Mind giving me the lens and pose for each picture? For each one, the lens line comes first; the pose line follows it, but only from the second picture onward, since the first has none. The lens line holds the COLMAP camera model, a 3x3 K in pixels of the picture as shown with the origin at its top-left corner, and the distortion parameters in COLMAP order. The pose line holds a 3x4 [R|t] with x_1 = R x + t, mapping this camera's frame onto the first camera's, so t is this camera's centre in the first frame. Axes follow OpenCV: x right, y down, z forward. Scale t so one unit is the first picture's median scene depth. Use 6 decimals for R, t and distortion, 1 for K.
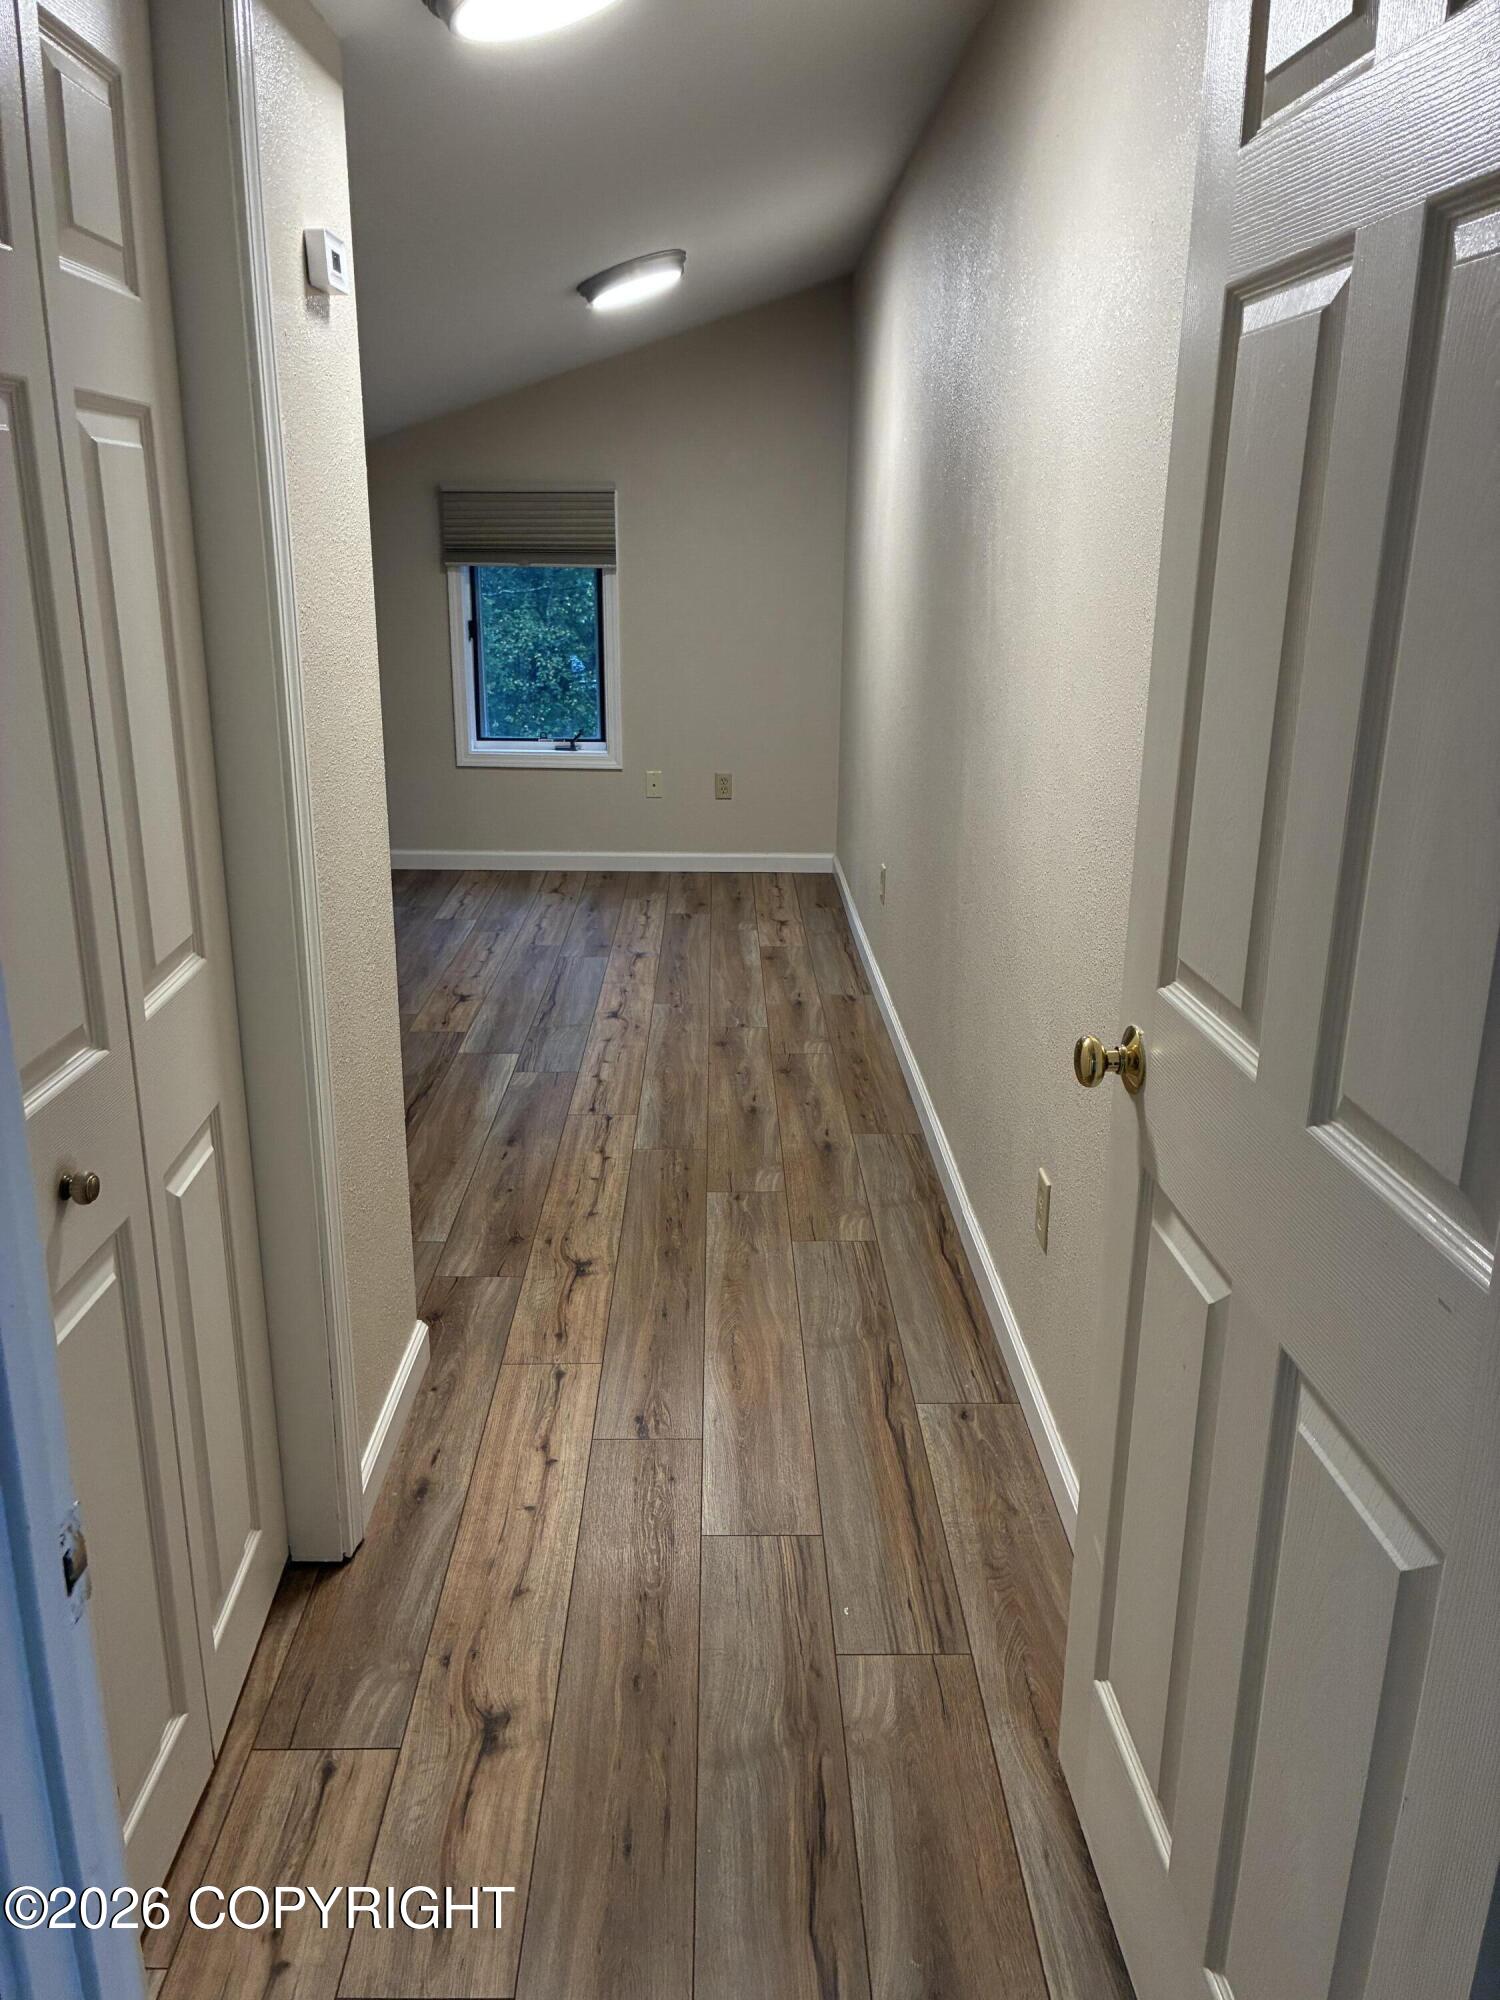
lens RADIAL K [[1508.0, 0, 741.5], [0, 1508.0, 997.3], [0, 0, 1]] dist [0.049779, -0.066726]
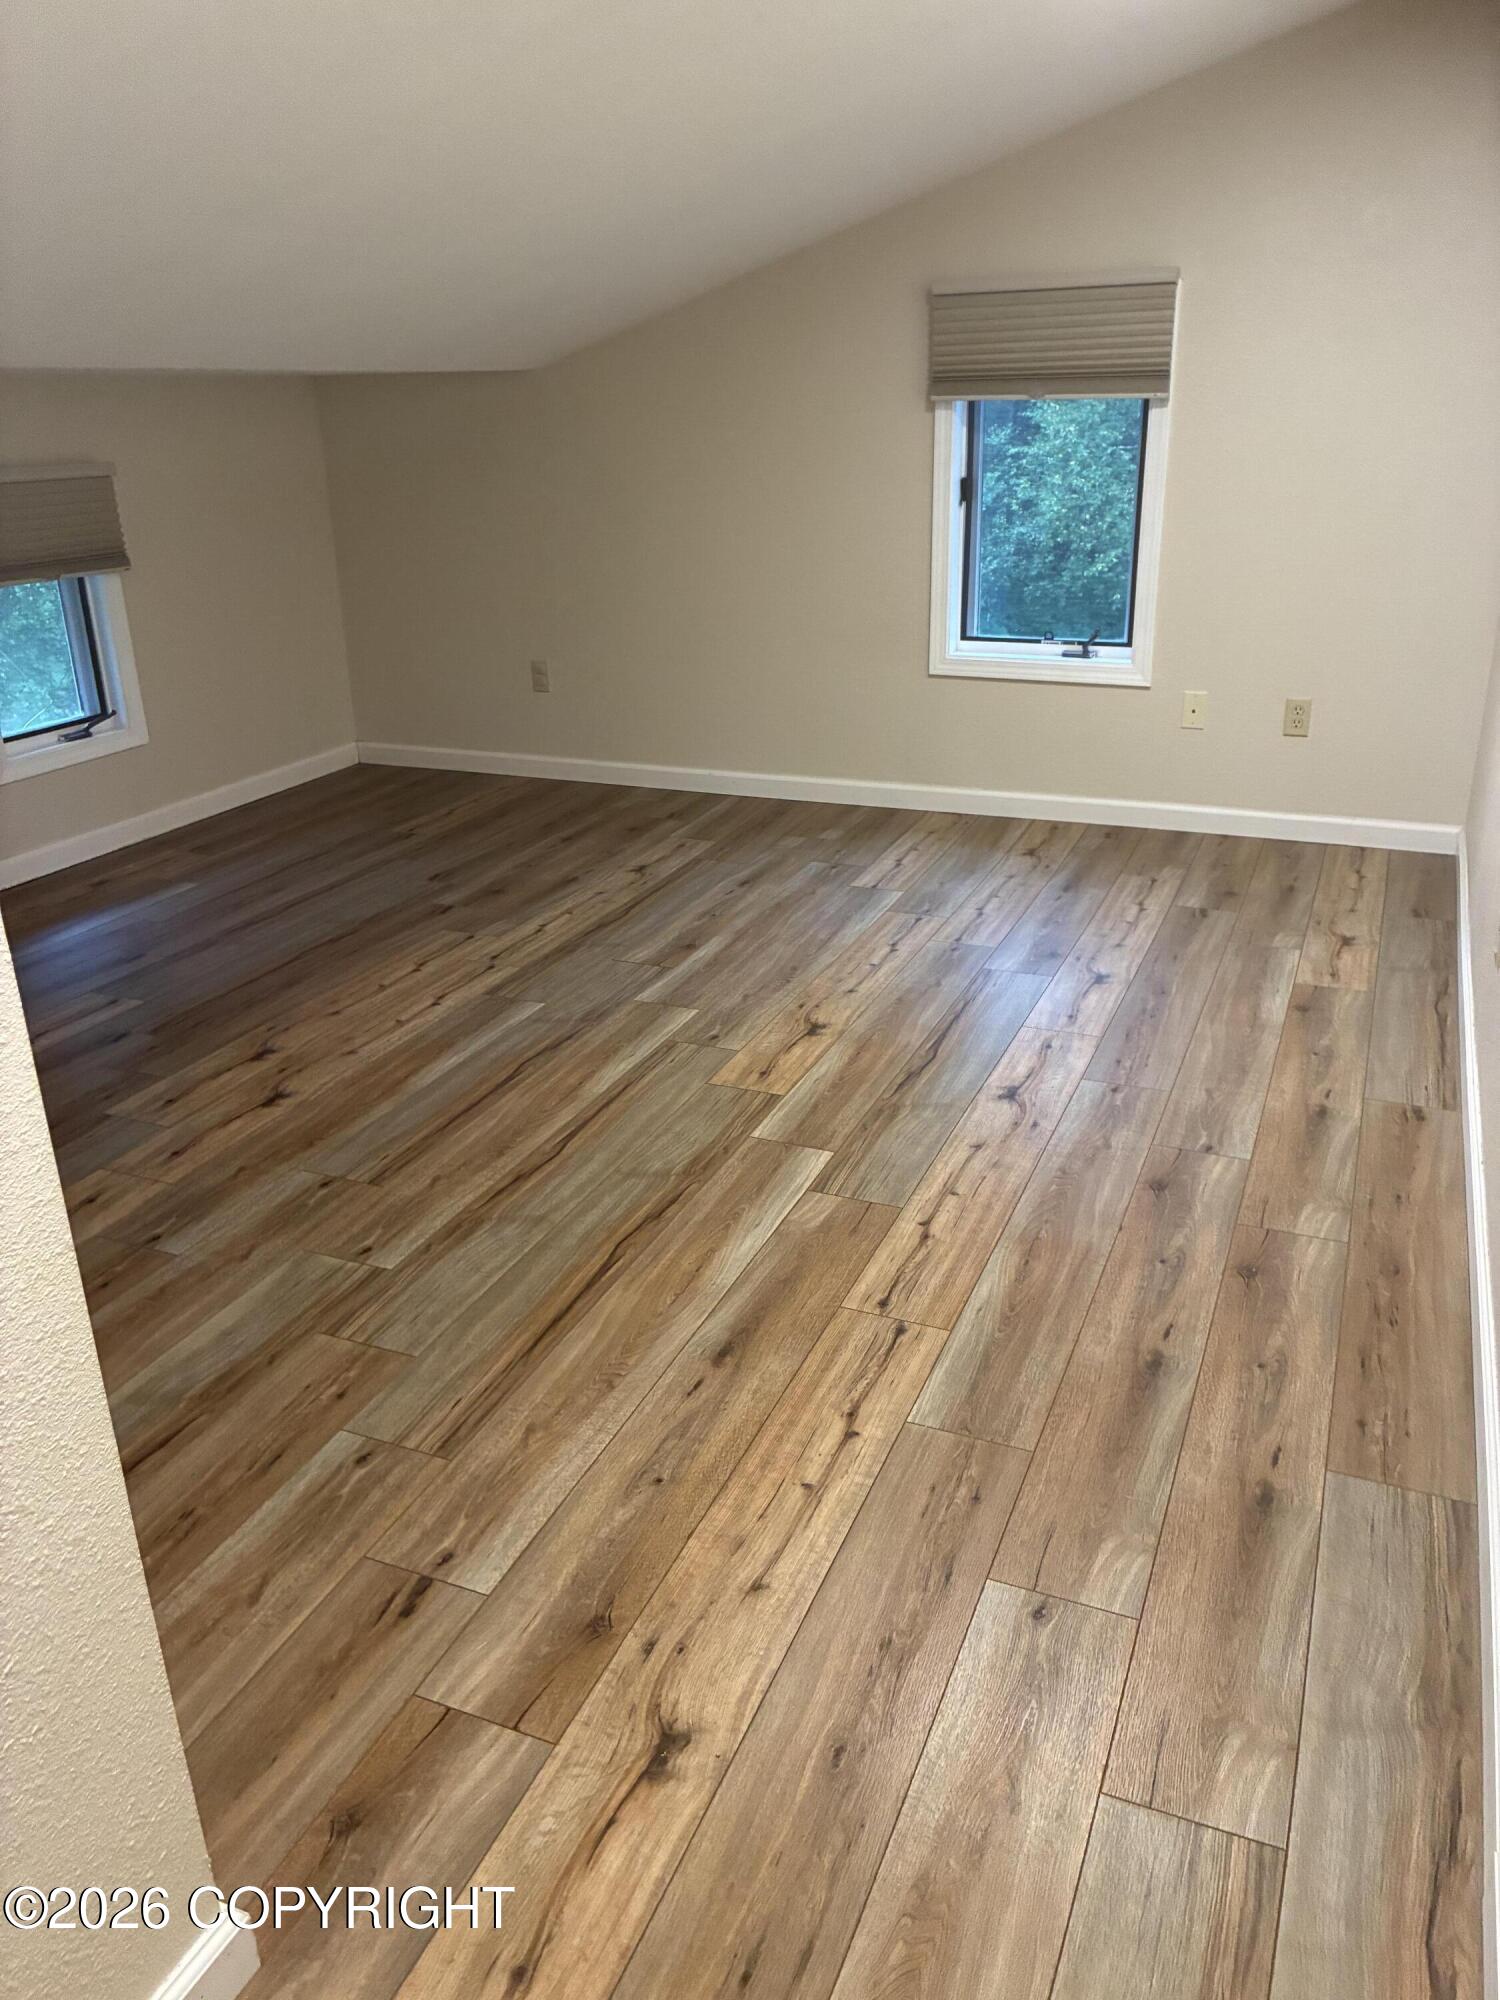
lens RADIAL K [[1508.0, 0, 741.5], [0, 1508.0, 997.3], [0, 0, 1]] dist [0.049779, -0.066726]
pose [[0.913347, 0.127039, -0.386856, 0.052191], [-0.092777, 0.990021, 0.106068, -0.081117], [0.396471, -0.060986, 0.916020, 0.324663]]
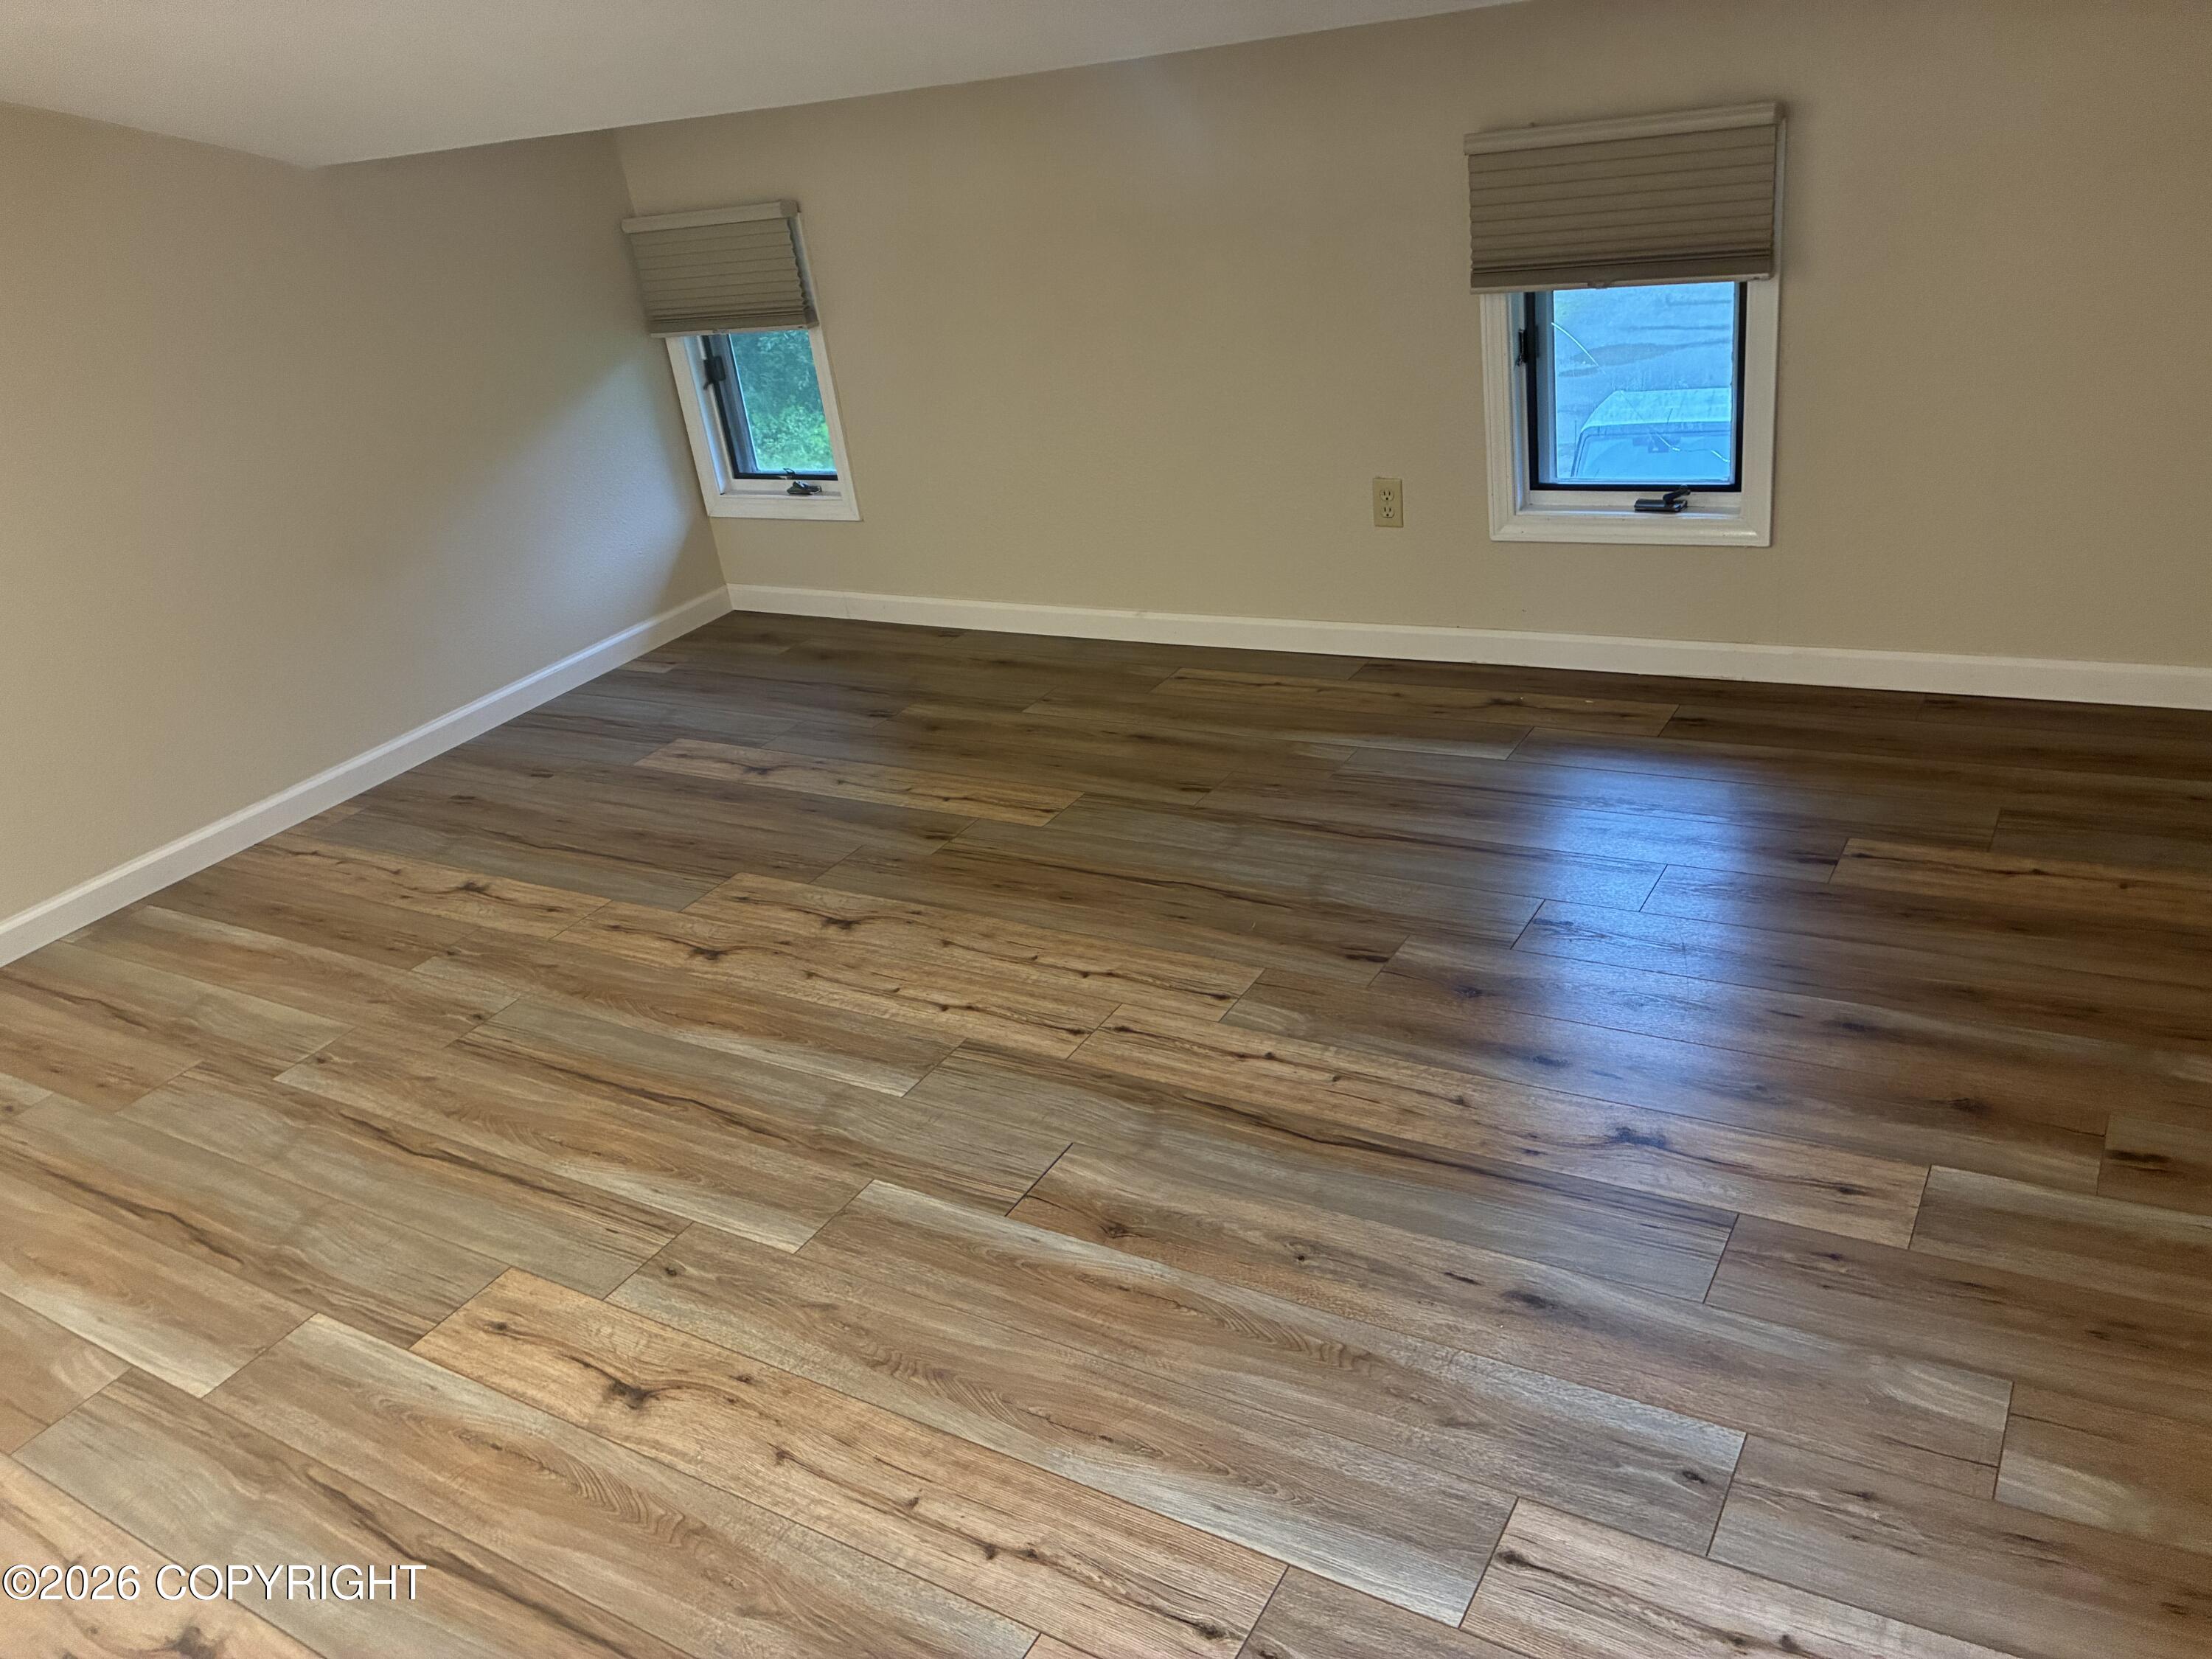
lens RADIAL K [[1667.9, 0, 1106.0], [0, 1667.9, 829.5], [0, 0, 1]] dist [0.049779, -0.066726]
pose [[-0.533643, 0.415046, -0.736859, 0.009165], [-0.113729, 0.828158, 0.548836, -0.352207], [0.838028, 0.376685, -0.394737, 1.153557]]
